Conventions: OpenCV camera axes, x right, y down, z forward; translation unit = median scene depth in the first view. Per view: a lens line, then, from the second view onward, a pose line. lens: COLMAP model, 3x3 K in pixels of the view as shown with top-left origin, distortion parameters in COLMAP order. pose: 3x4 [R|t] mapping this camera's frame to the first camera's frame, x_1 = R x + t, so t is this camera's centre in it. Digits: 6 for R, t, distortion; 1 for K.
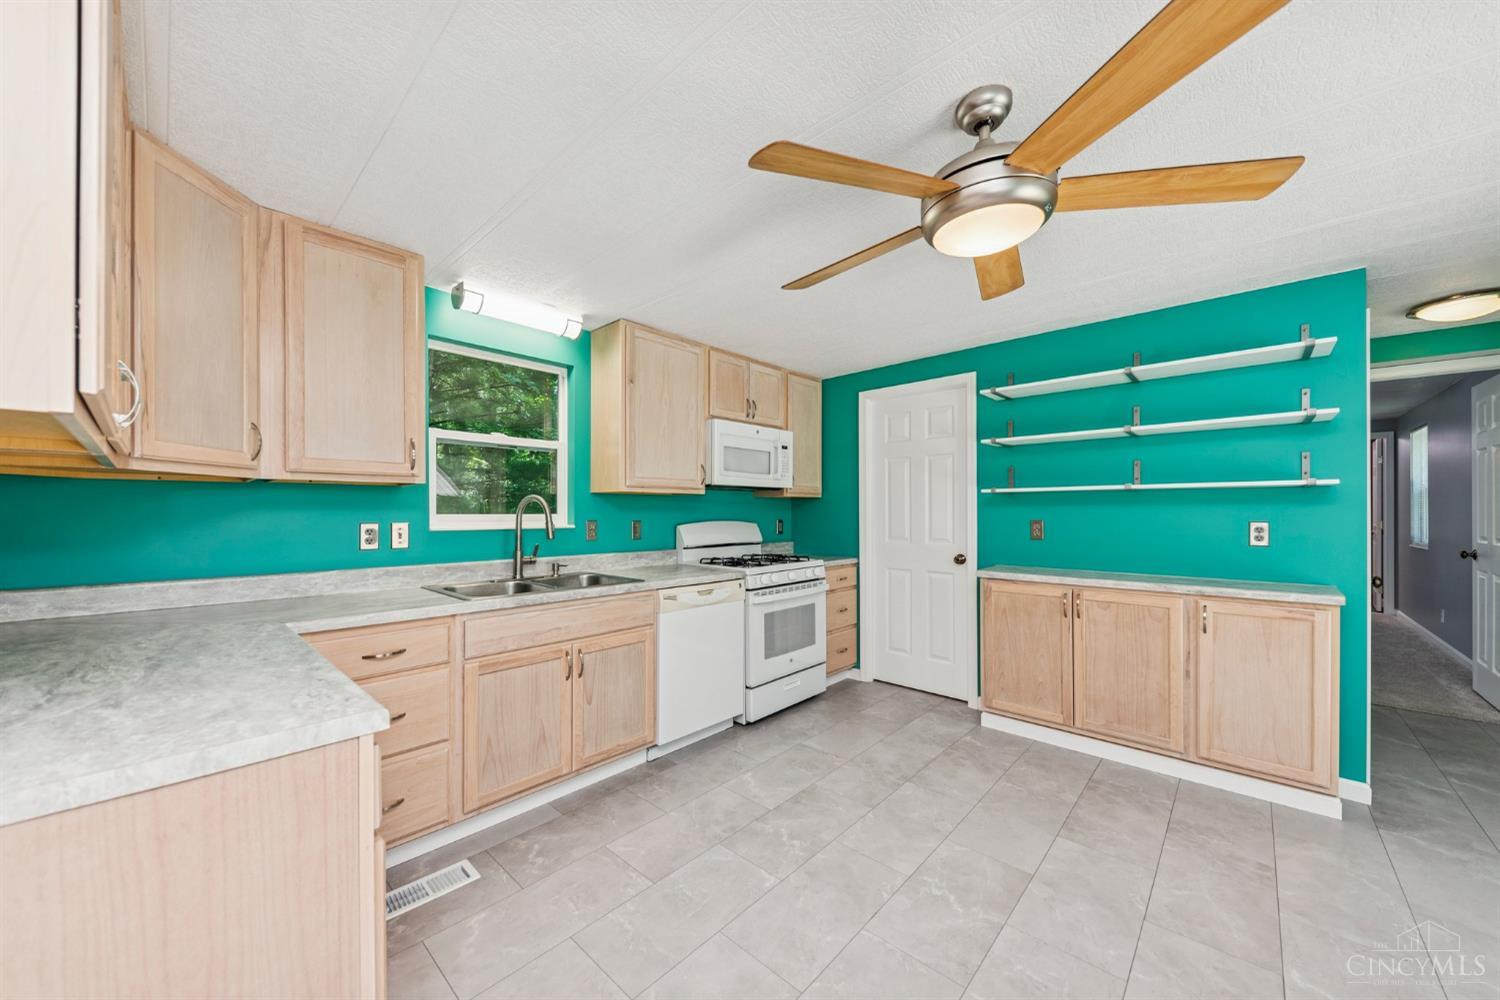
lens RADIAL K [[546.6, 0, 748.3], [0, 546.6, 503.7], [0, 0, 1]] dist [0.001235, -0.000852]
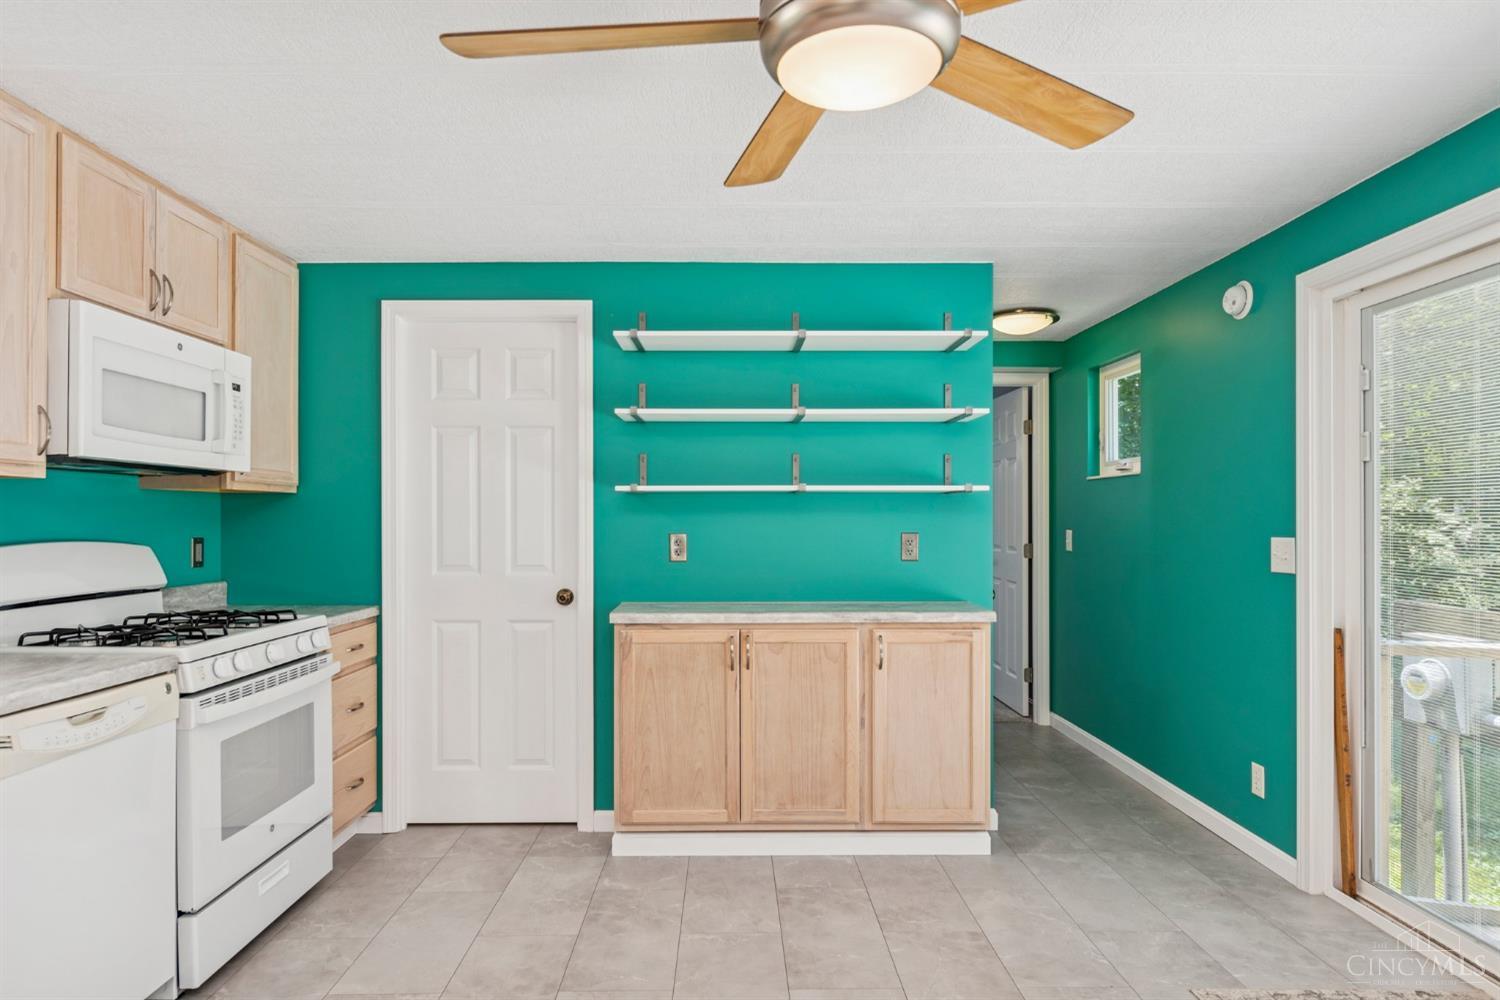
lens RADIAL K [[850.3, 0, 751.2], [0, 850.3, 512.2], [0, 0, 1]] dist [0.014606, -0.004277]
pose [[0.724583, 0.006504, 0.689157, -0.146820], [-0.009849, 0.999951, 0.000919, 0.002303], [-0.689117, -0.007453, 0.724612, 0.172146]]
